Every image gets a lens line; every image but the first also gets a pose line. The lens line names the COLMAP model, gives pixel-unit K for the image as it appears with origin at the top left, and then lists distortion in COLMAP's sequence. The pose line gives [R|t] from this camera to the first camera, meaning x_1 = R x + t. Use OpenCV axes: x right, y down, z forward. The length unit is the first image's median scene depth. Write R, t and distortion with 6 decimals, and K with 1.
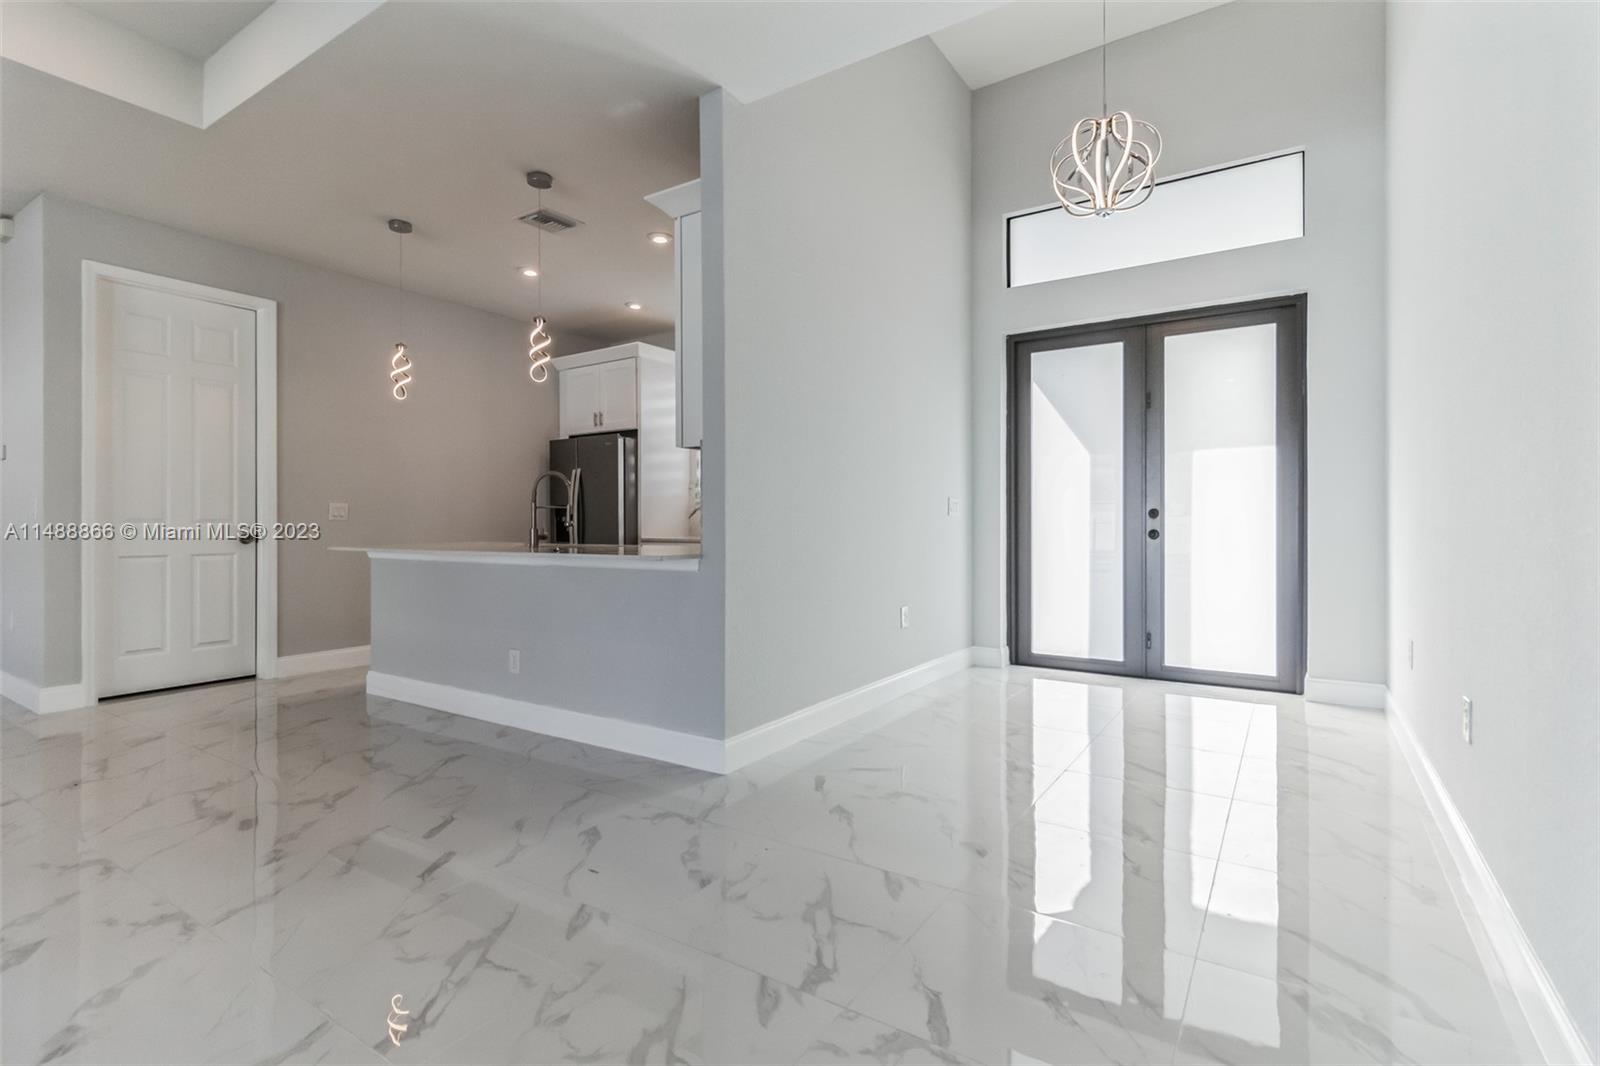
lens RADIAL K [[743.2, 0, 803.1], [0, 743.2, 524.9], [0, 0, 1]] dist [0.000669, -0.000221]
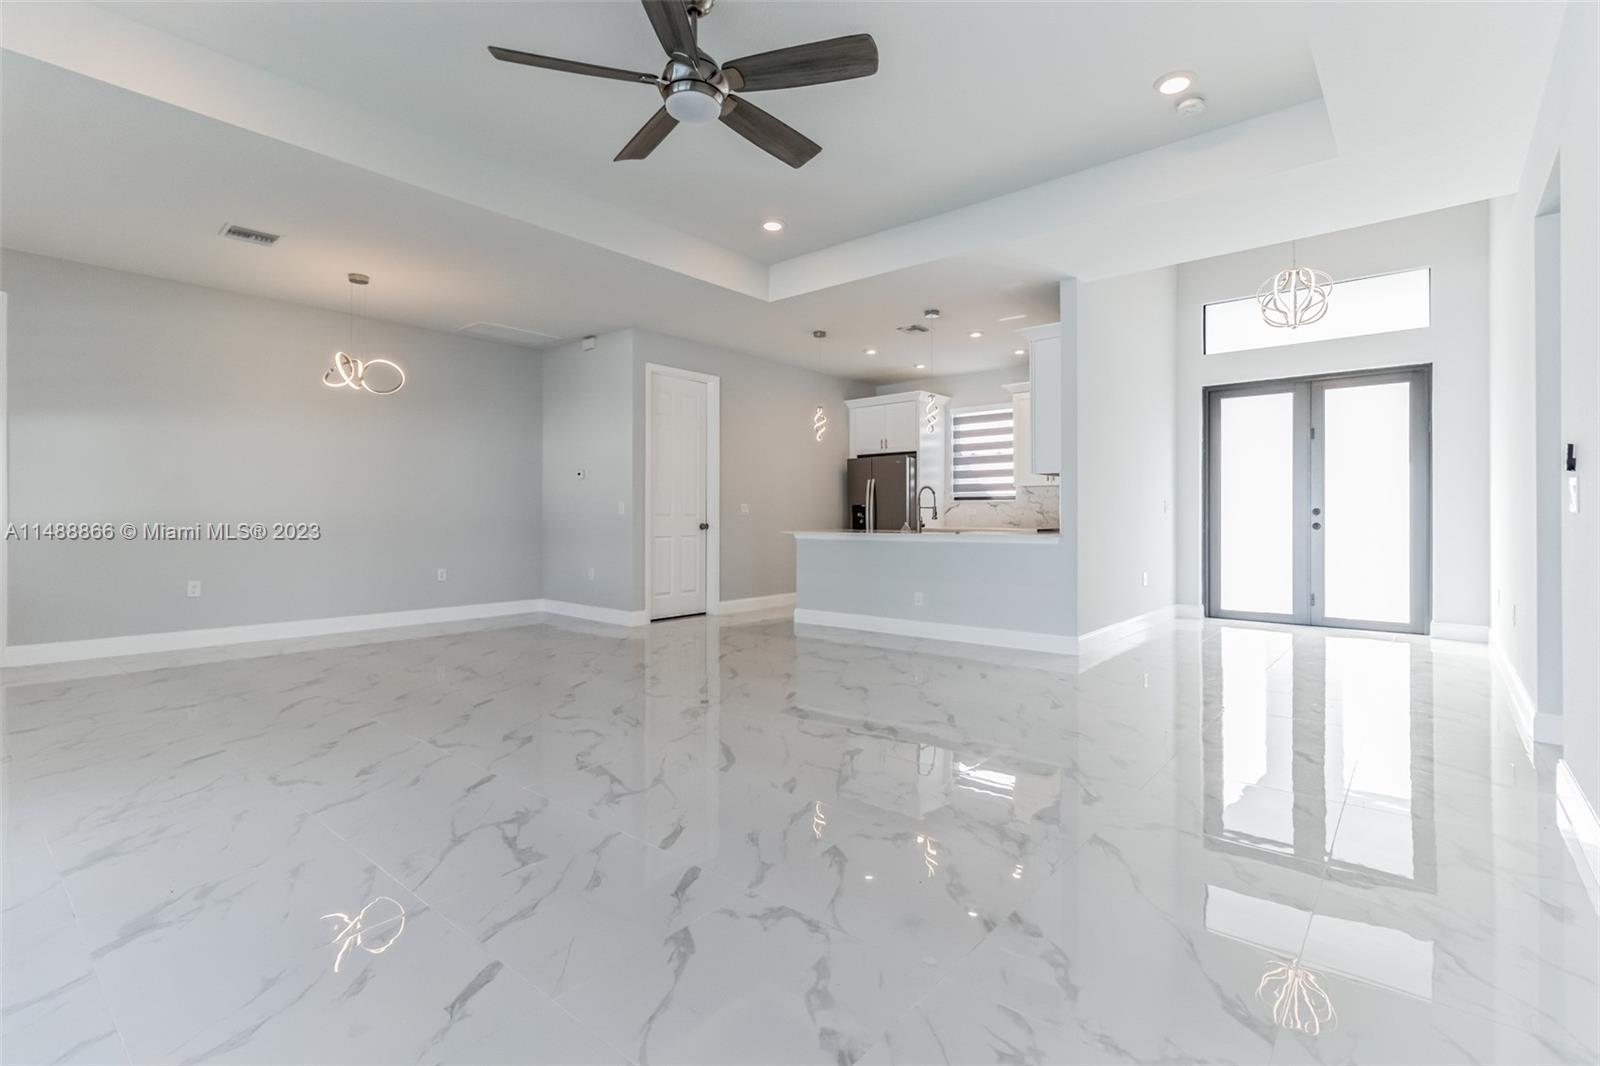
lens RADIAL K [[730.0, 0, 807.8], [0, 730.0, 517.2], [0, 0, 1]] dist [0.003936, 0.000277]
pose [[0.992761, 0.002795, -0.120078, -0.339786], [-0.003129, 0.999992, -0.002591, 0.002037], [0.120070, 0.002948, 0.992761, -0.531681]]
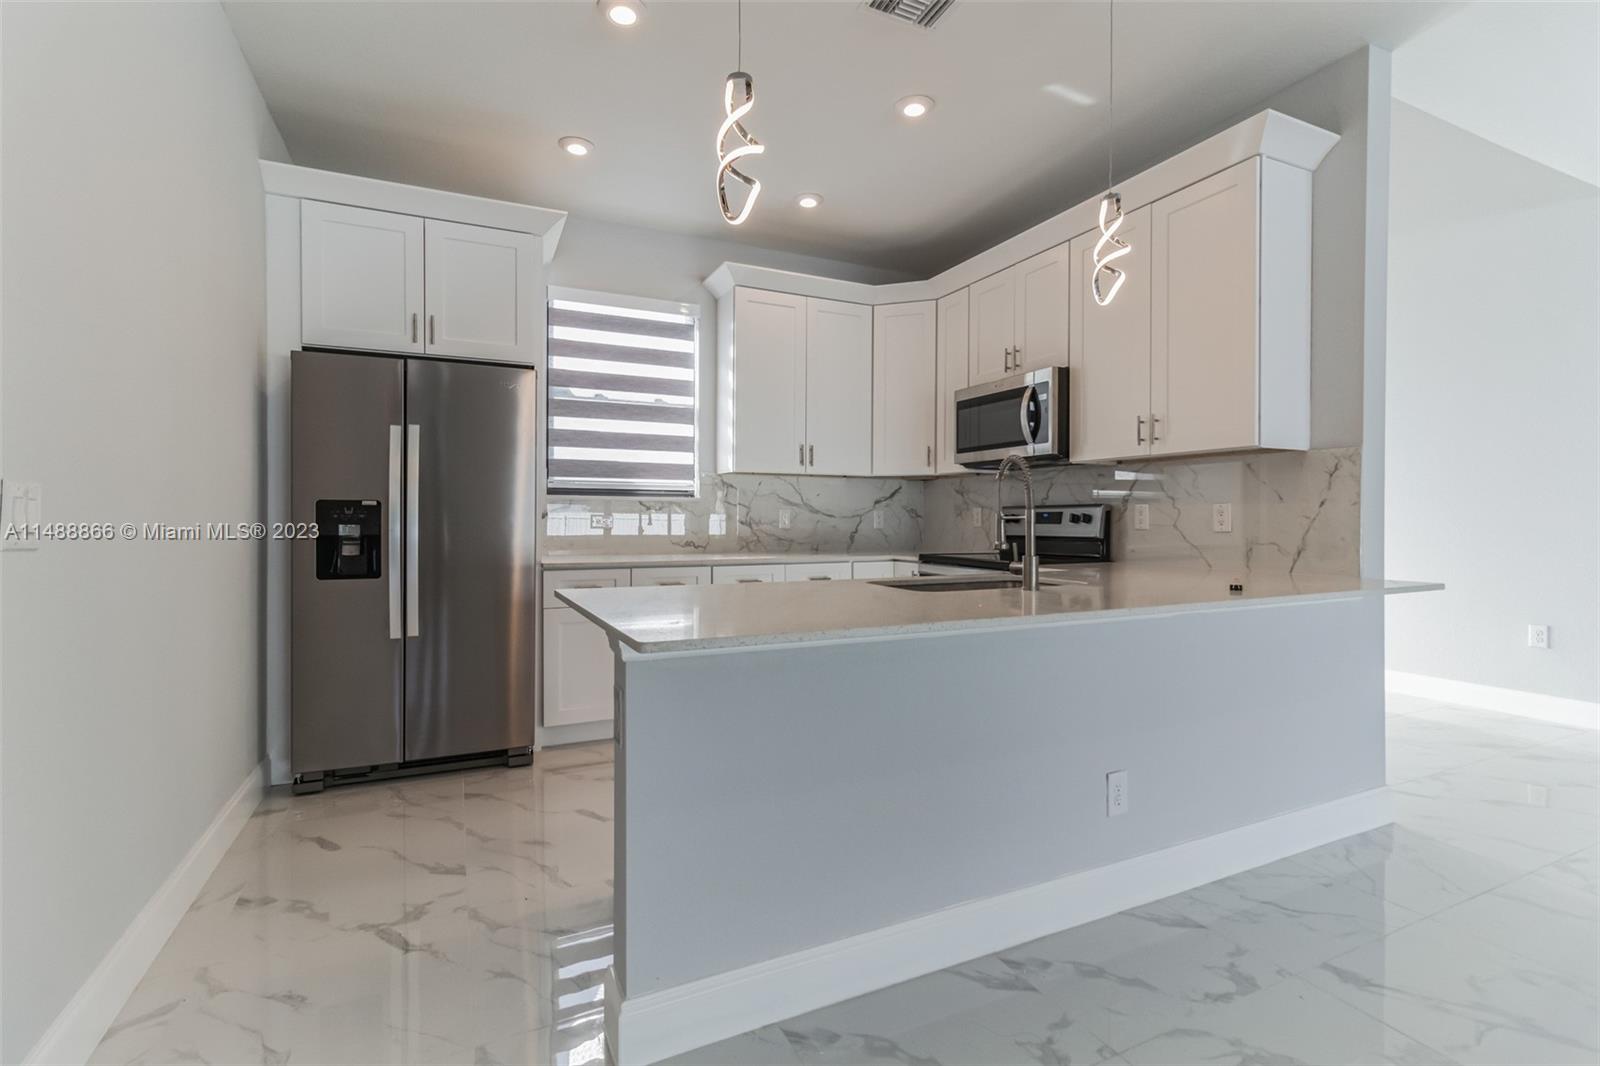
lens RADIAL K [[743.2, 0, 803.1], [0, 743.2, 524.9], [0, 0, 1]] dist [0.000669, -0.000221]
pose [[0.517101, -0.000426, 0.855924, -0.778523], [-0.001486, 0.999998, 0.001396, -0.014553], [-0.855923, -0.001994, 0.517100, 0.717919]]
